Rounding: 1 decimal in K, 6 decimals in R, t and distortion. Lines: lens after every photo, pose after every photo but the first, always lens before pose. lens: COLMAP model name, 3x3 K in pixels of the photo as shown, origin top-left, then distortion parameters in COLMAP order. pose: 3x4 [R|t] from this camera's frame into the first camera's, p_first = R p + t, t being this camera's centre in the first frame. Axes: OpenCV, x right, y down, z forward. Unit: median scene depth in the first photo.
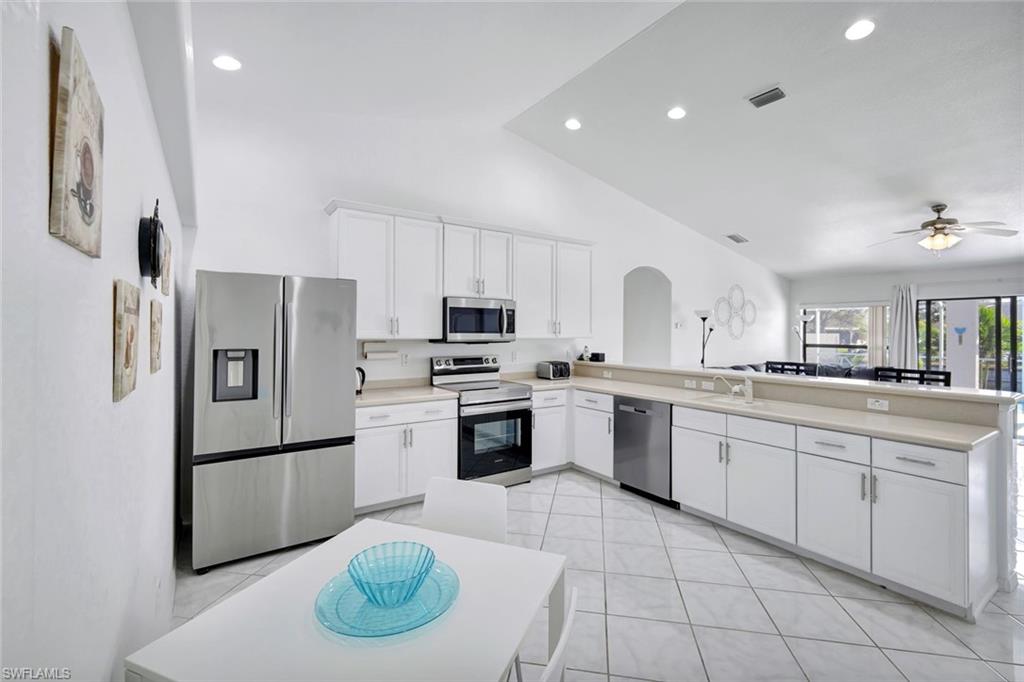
lens RADIAL K [[451.0, 0, 512.1], [0, 451.0, 329.0], [0, 0, 1]] dist [0.002762, 0.000390]
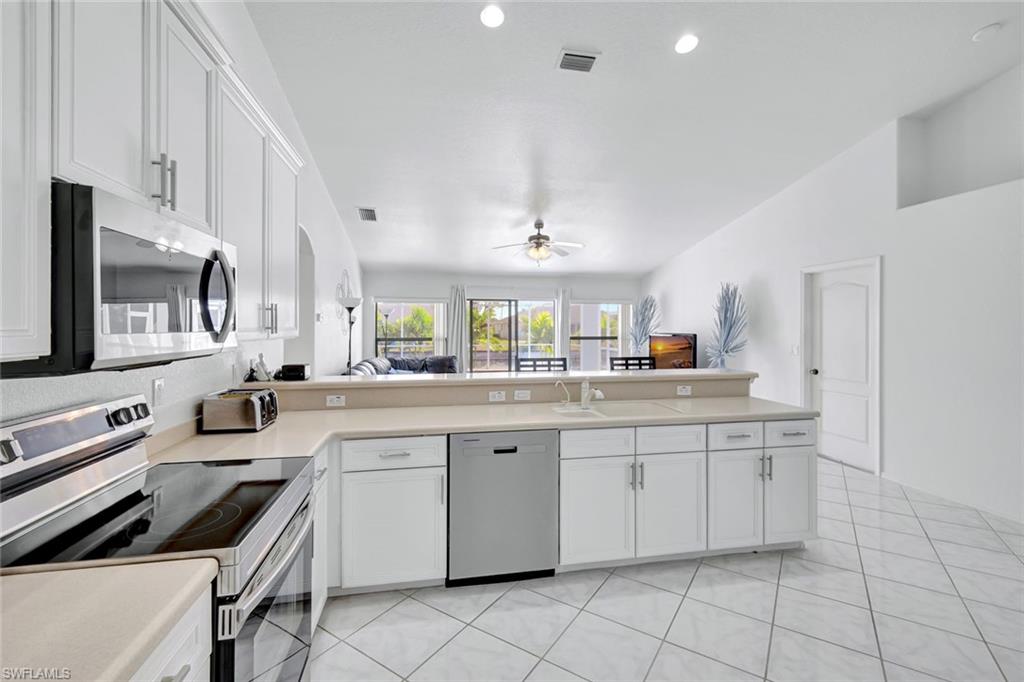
lens RADIAL K [[451.0, 0, 512.1], [0, 451.0, 329.0], [0, 0, 1]] dist [0.002762, 0.000390]
pose [[0.390452, -0.008320, 0.920586, -0.233057], [-0.004011, 0.999934, 0.010738, 0.003018], [-0.920615, -0.007885, 0.390393, 0.585792]]
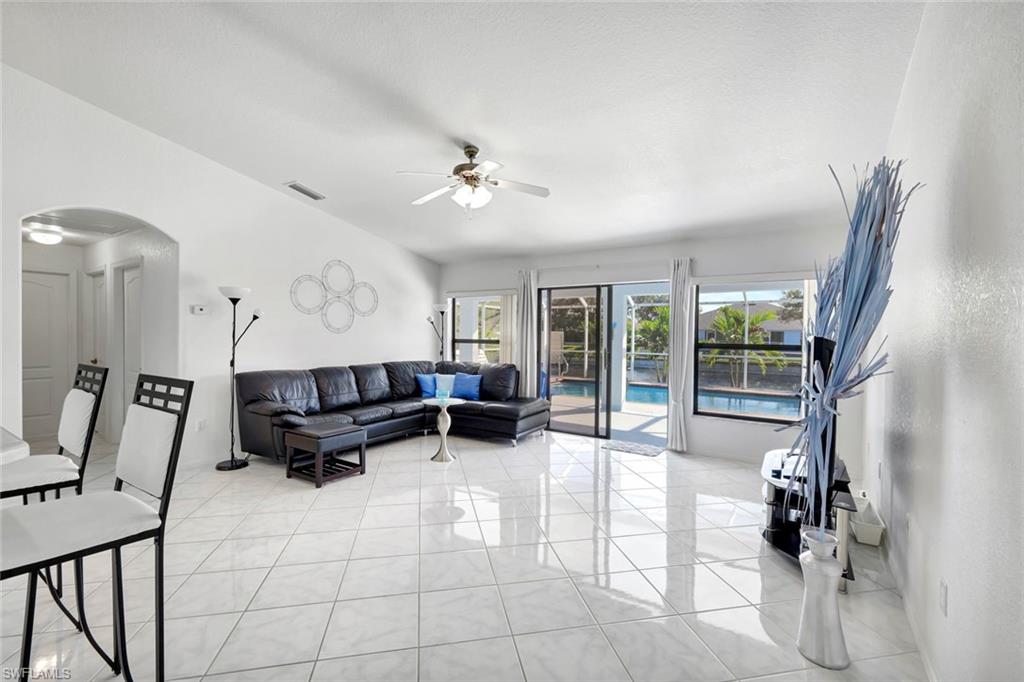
lens RADIAL K [[442.8, 0, 512.0], [0, 442.8, 341.0], [0, 0, 1]] dist [0.004599, 0.000506]
pose [[0.931309, -0.002459, 0.364223, 0.752431], [-0.008034, 0.999595, 0.027291, 0.021810], [-0.364142, -0.028342, 0.930912, 0.300197]]
